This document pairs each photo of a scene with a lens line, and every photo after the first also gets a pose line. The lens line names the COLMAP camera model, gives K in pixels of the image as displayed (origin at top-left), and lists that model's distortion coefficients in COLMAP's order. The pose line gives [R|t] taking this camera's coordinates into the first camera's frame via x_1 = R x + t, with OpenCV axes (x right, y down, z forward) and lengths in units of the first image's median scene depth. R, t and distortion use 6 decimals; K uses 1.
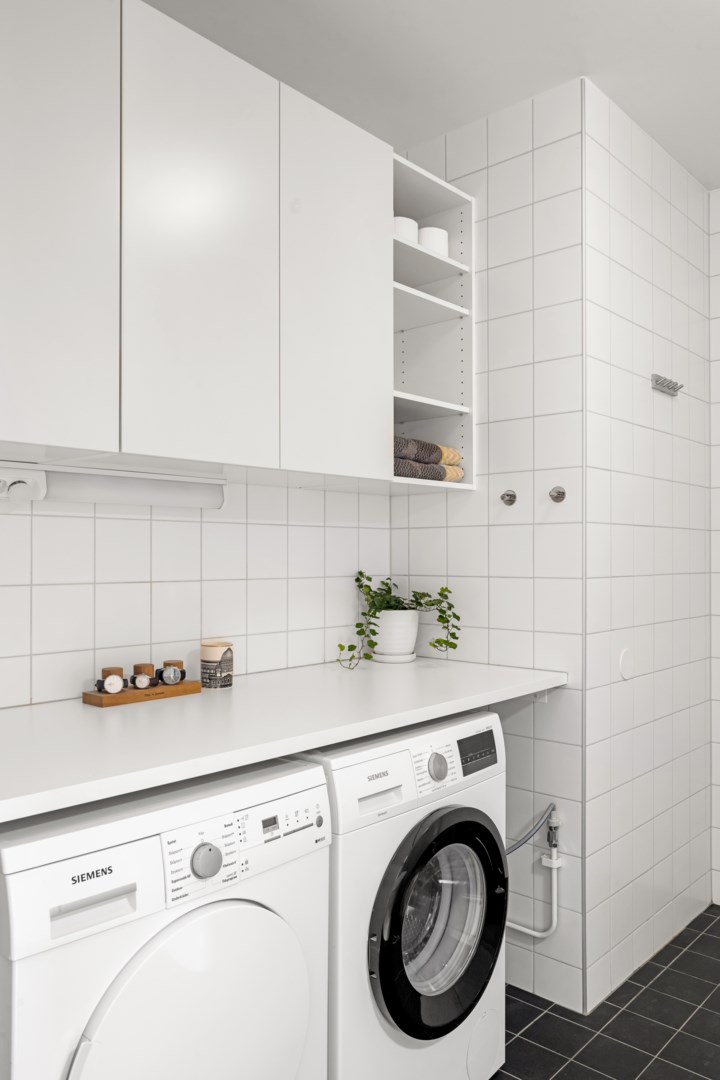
lens RADIAL K [[845.1, 0, 351.9], [0, 845.1, 555.7], [0, 0, 1]] dist [-0.009252, 0.014286]
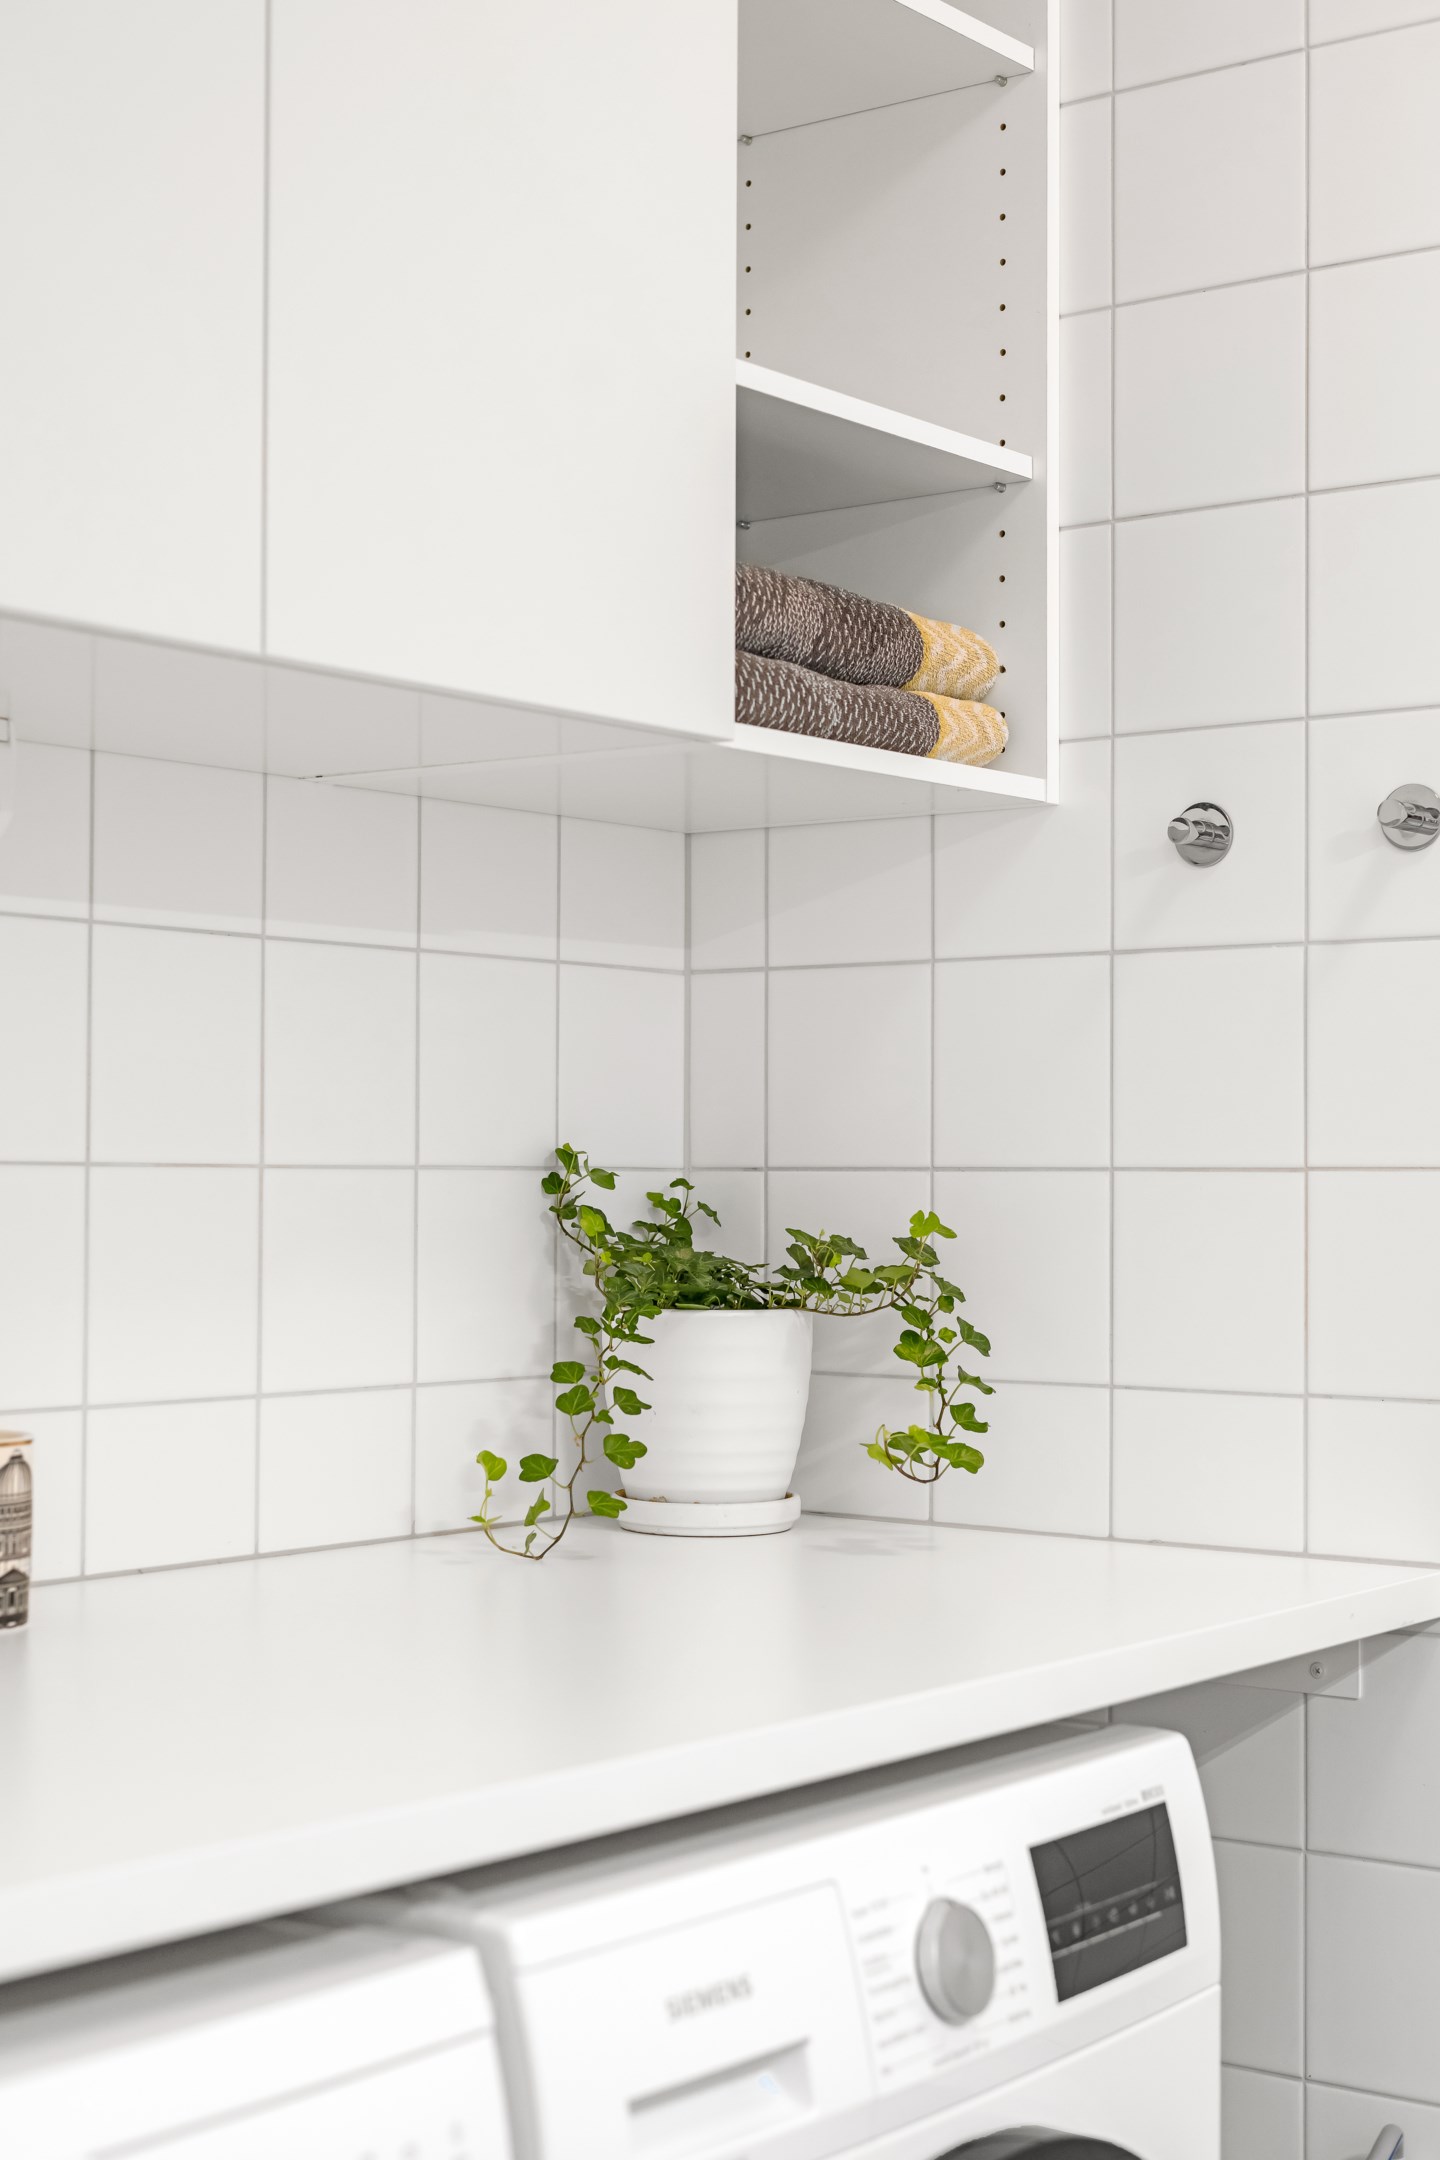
lens RADIAL K [[3371.4, 0, 702.2], [0, 3371.4, 1098.6], [0, 0, 1]] dist [0.009254, 0.000000]
pose [[0.996214, 0.007865, 0.086584, -0.036591], [-0.005596, 0.999635, -0.026425, 0.032618], [-0.086760, 0.025841, 0.995894, 0.071516]]
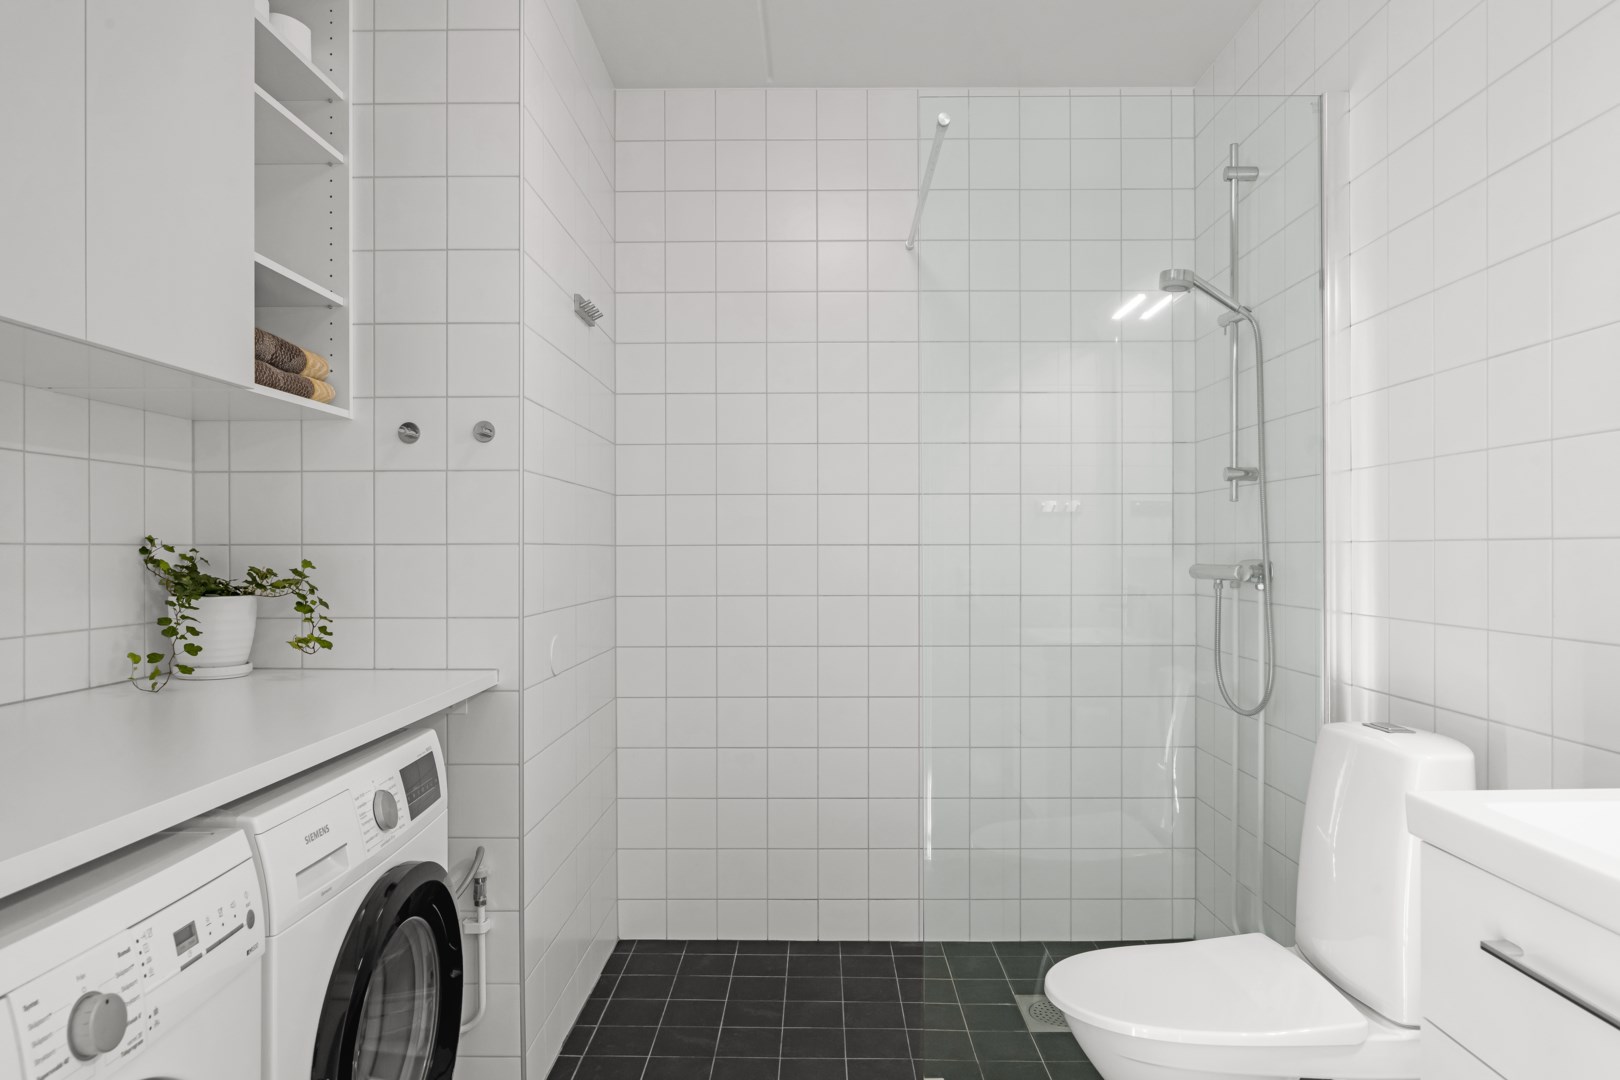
lens RADIAL K [[1062.5, 0, 824.1], [0, 1062.5, 554.6], [0, 0, 1]] dist [-0.002859, 0.005451]
pose [[0.738417, -0.002457, 0.674340, -0.164849], [0.001253, 0.999997, 0.002271, 0.033710], [-0.674343, -0.000832, 0.738418, 0.103909]]
